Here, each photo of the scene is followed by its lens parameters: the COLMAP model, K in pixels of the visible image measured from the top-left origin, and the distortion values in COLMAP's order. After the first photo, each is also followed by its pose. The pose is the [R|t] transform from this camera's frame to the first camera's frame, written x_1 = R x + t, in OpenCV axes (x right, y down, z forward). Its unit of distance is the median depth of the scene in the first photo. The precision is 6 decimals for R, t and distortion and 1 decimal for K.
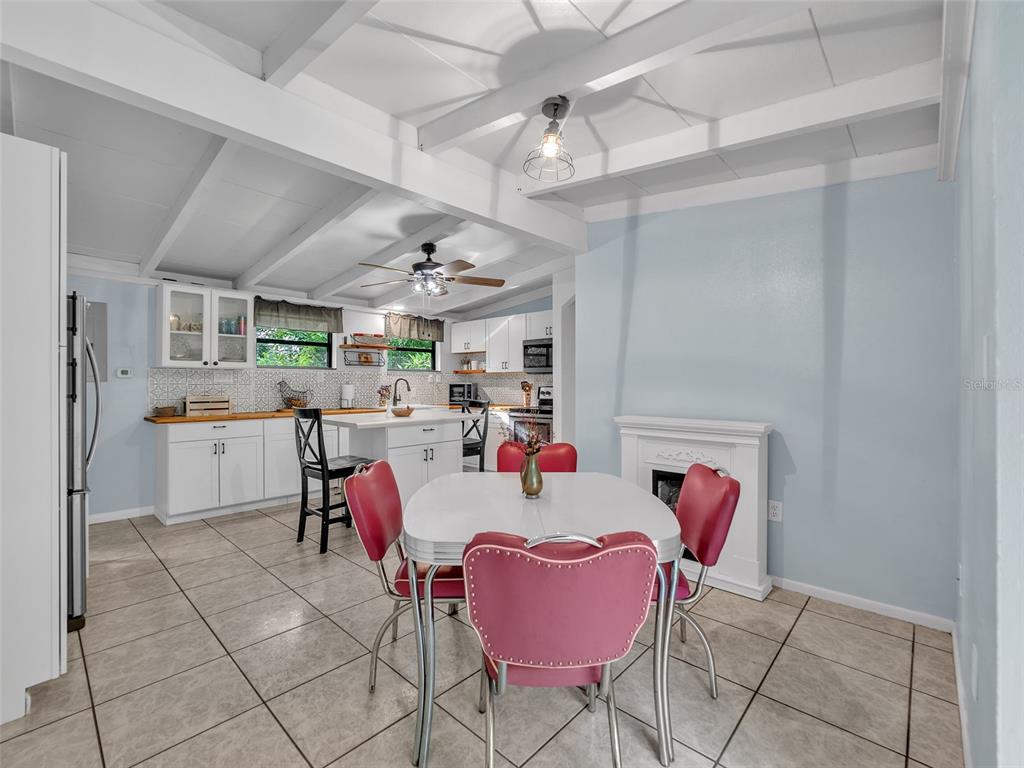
lens RADIAL K [[451.3, 0, 512.0], [0, 451.3, 384.0], [0, 0, 1]] dist [0.000120, -0.000044]
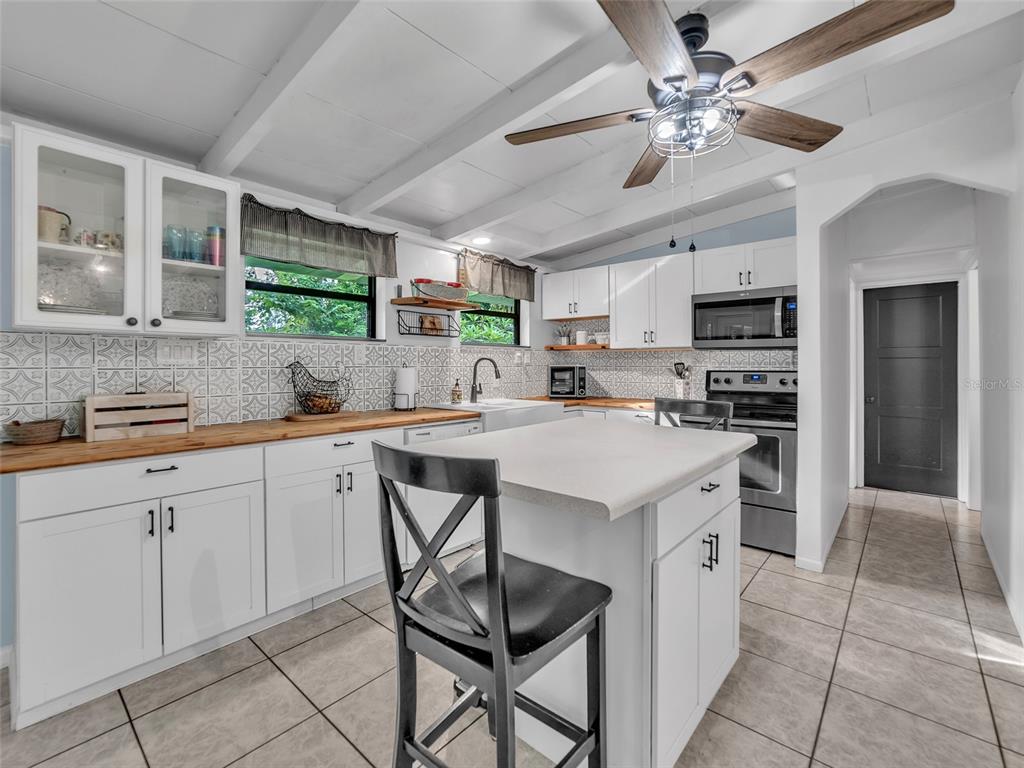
lens RADIAL K [[455.2, 0, 516.3], [0, 455.2, 367.7], [0, 0, 1]] dist [-0.002392, 0.000119]
pose [[0.999349, 0.001130, 0.036060, -0.240731], [-0.001423, 0.999966, 0.008090, -0.003624], [-0.036050, -0.008136, 0.999317, 0.409834]]
